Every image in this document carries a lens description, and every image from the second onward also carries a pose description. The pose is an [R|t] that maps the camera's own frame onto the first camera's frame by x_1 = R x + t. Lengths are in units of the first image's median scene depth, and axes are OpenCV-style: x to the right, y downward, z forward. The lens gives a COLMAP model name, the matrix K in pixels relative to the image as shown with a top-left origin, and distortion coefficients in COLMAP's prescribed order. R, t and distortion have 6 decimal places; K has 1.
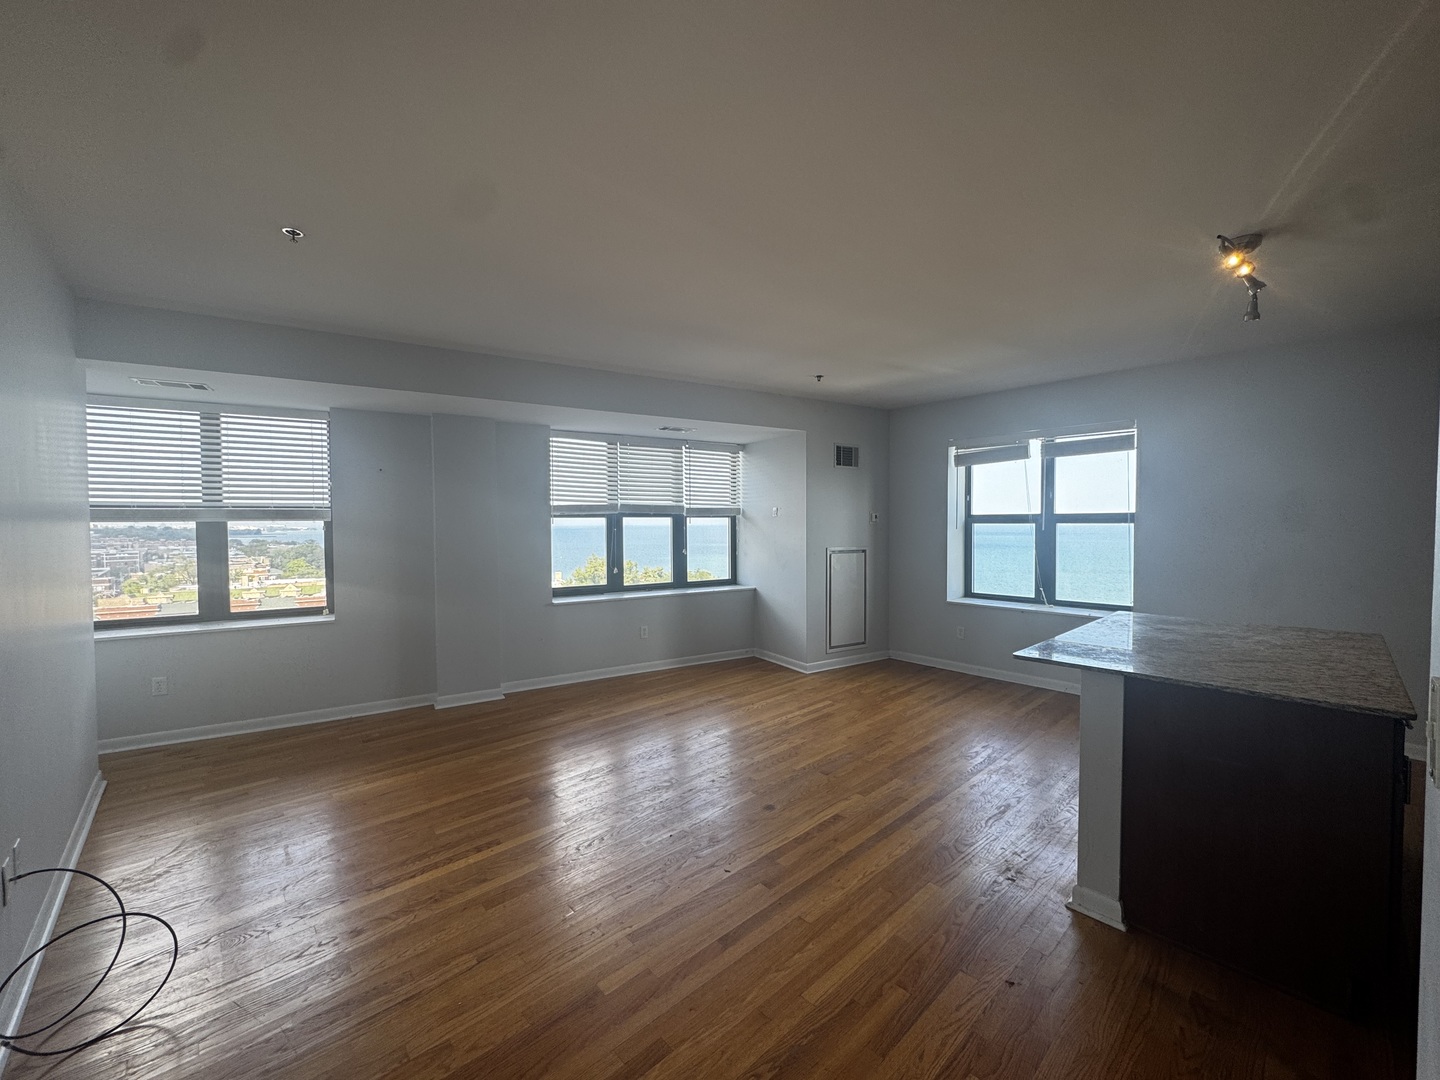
lens RADIAL K [[574.0, 0, 720.0], [0, 574.0, 540.0], [0, 0, 1]] dist [-0.001170, 0.000030]
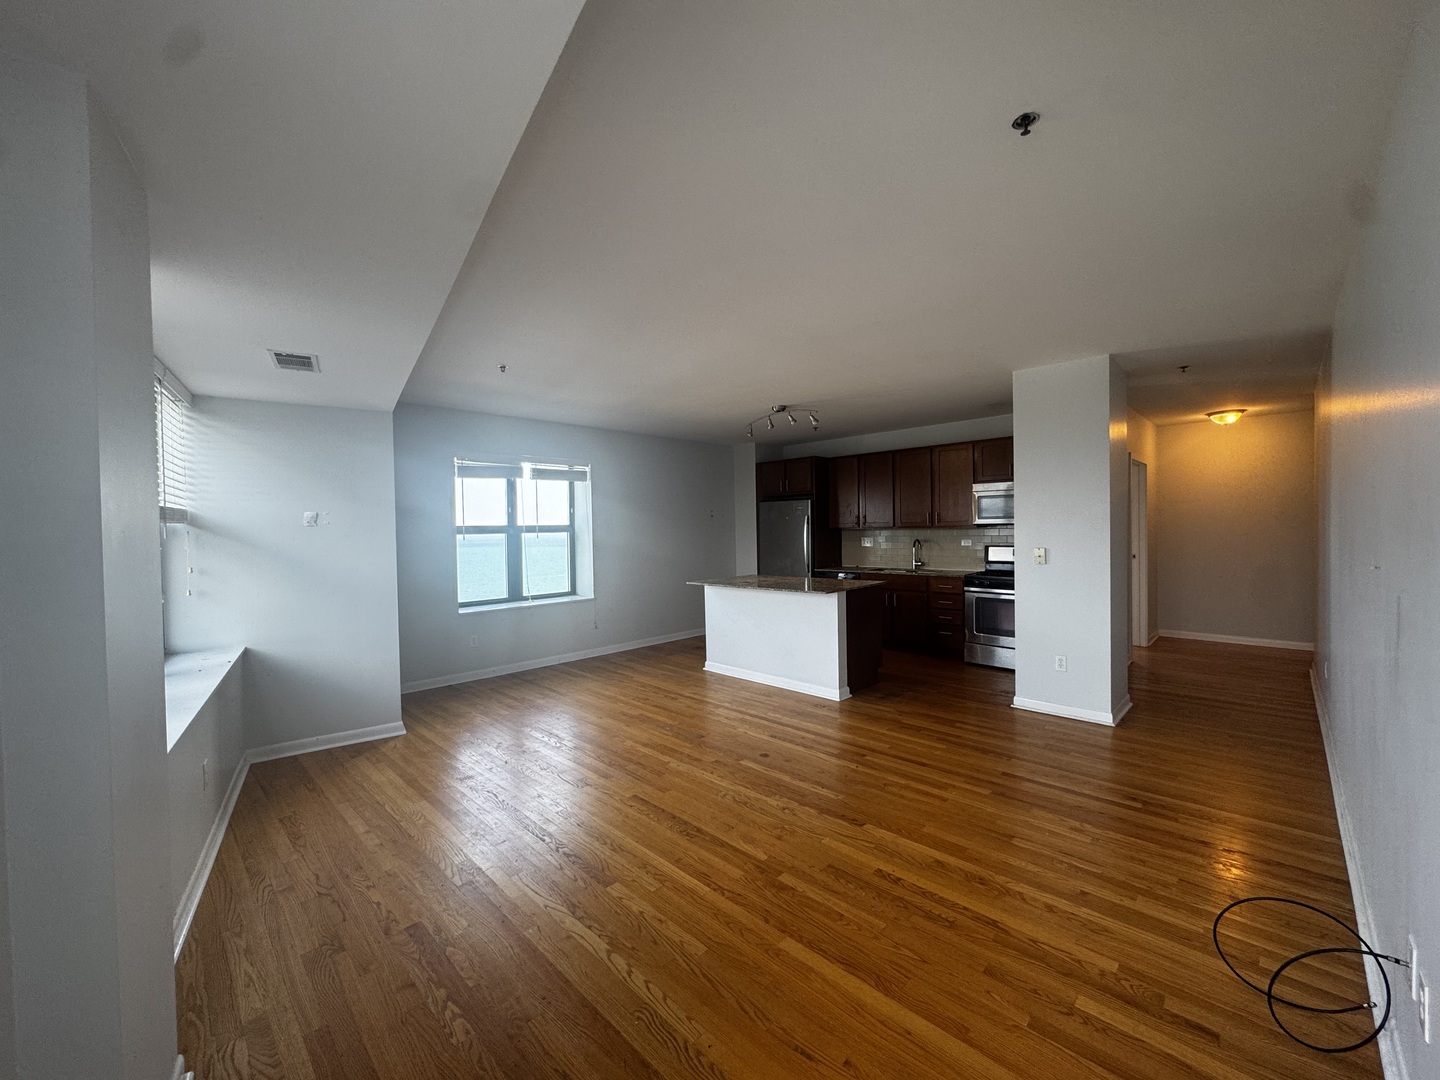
lens RADIAL K [[574.0, 0, 720.0], [0, 574.0, 540.0], [0, 0, 1]] dist [-0.001170, 0.000030]
pose [[-0.052627, -0.014445, 0.998510, -0.616511], [0.047271, 0.998738, 0.016940, -0.014757], [-0.997495, 0.048092, -0.051877, 0.611792]]
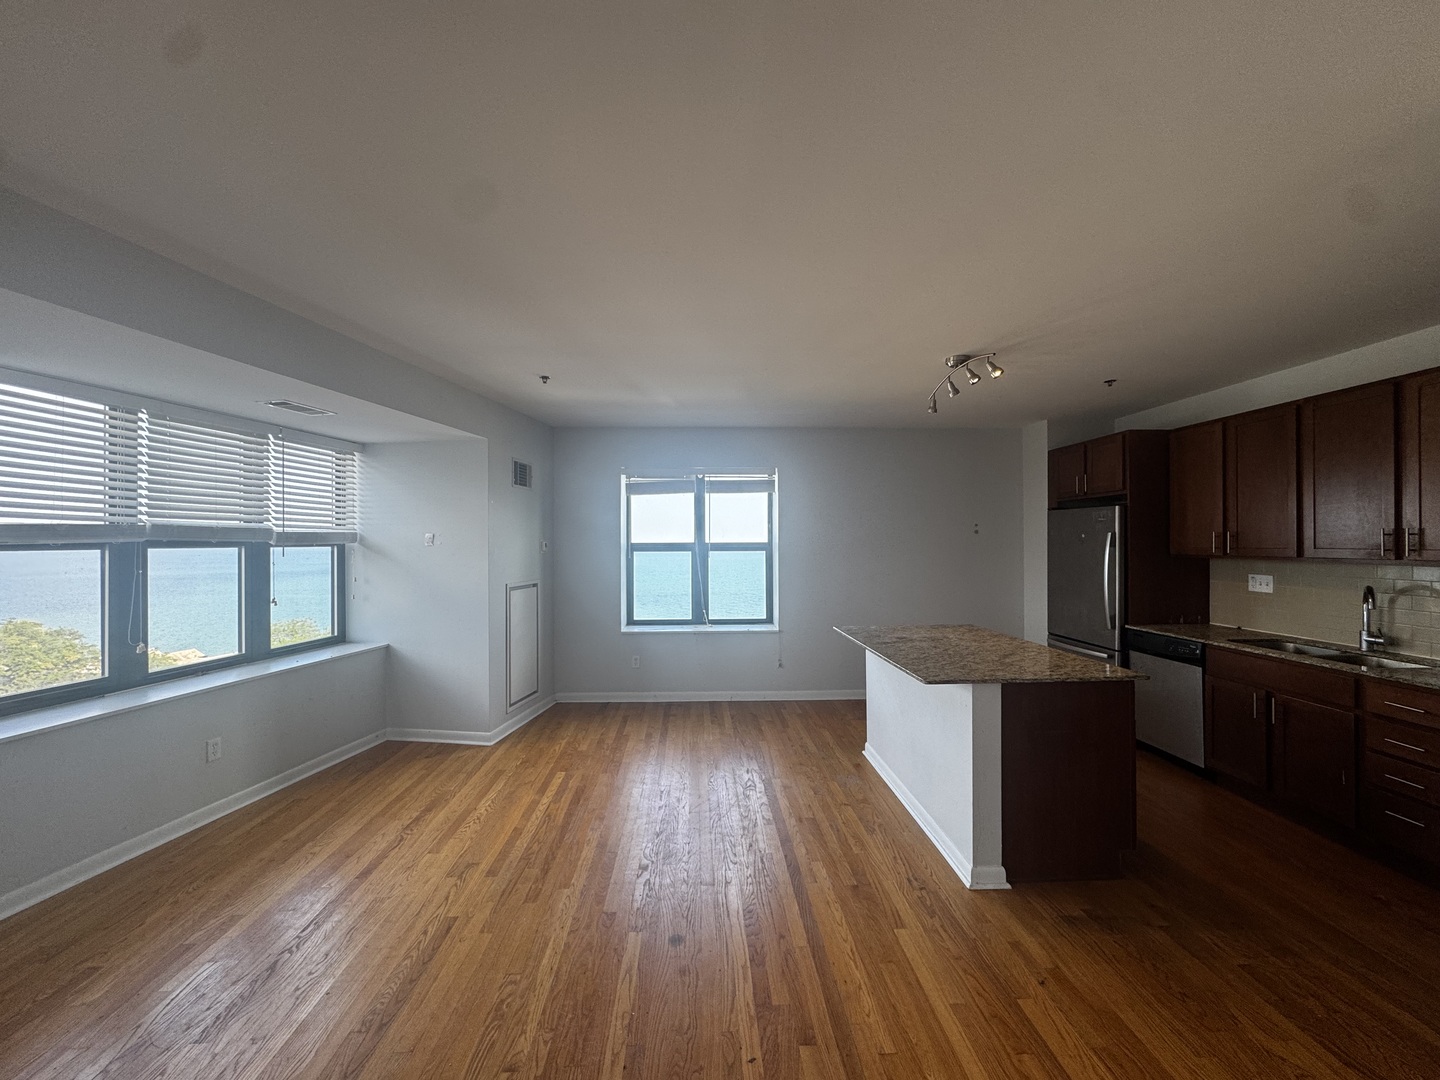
lens RADIAL K [[574.0, 0, 720.0], [0, 574.0, 540.0], [0, 0, 1]] dist [-0.001170, 0.000030]
pose [[0.647982, 0.003258, 0.761649, -0.244423], [0.023499, 0.999429, -0.024267, -0.022264], [-0.761293, 0.033623, 0.647536, 0.240753]]
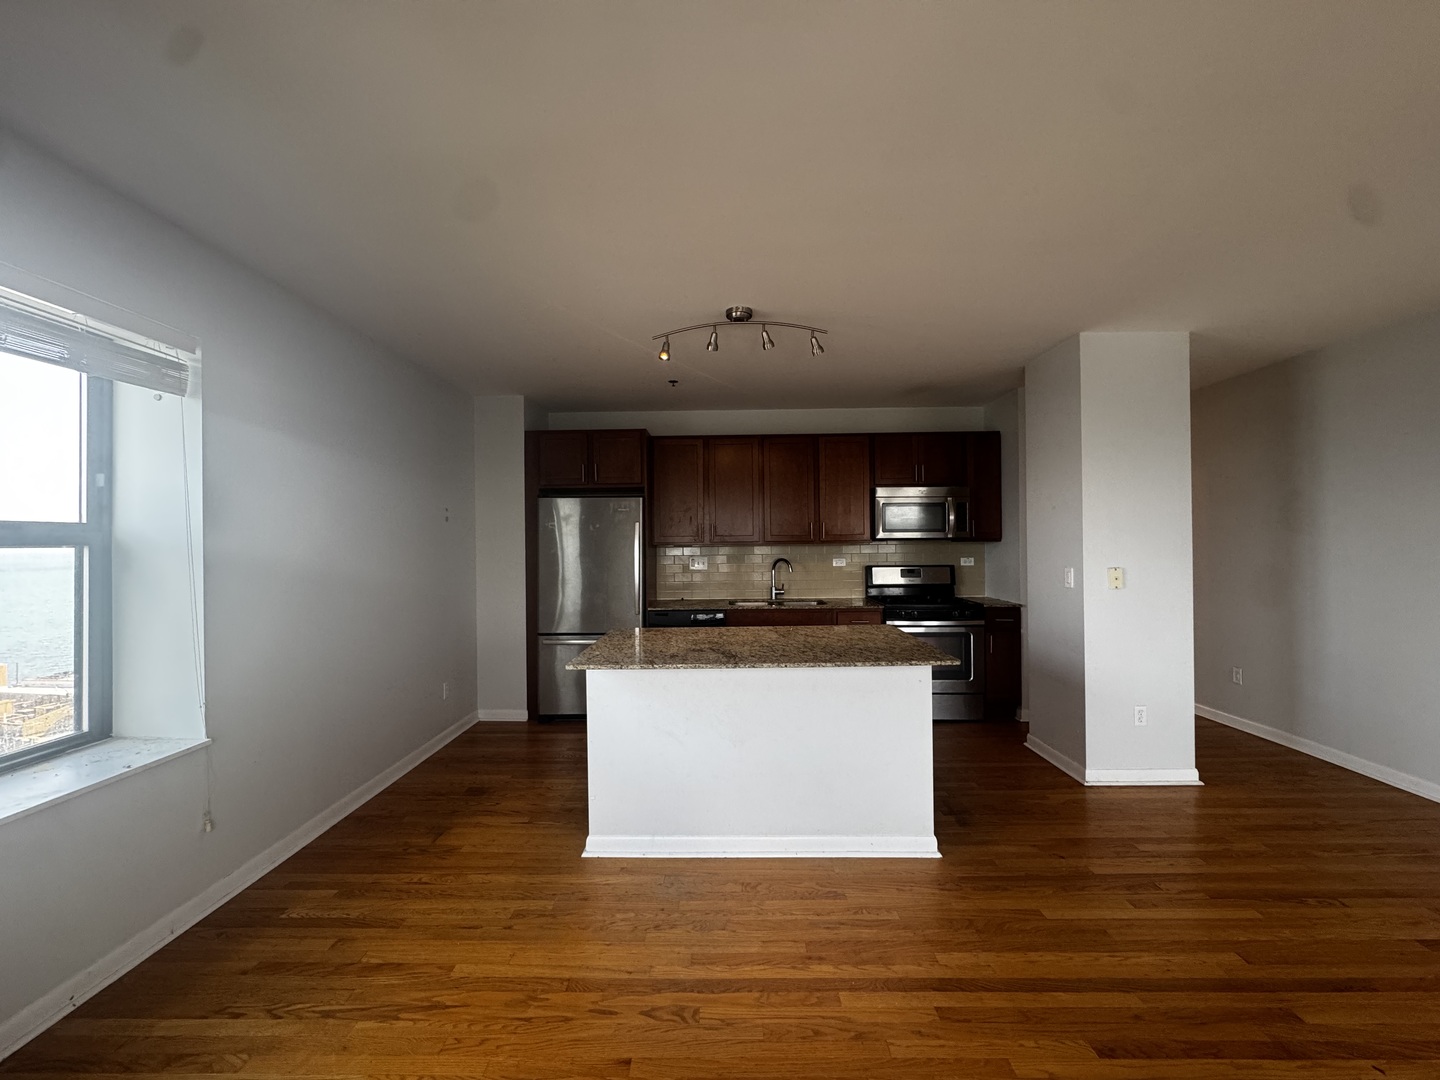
lens RADIAL K [[574.0, 0, 720.0], [0, 574.0, 540.0], [0, 0, 1]] dist [-0.001170, 0.000030]
pose [[-0.725004, 0.015859, 0.688562, 0.042356], [0.033902, 0.999345, 0.012679, -0.020173], [-0.687910, 0.032536, -0.725066, 0.856222]]
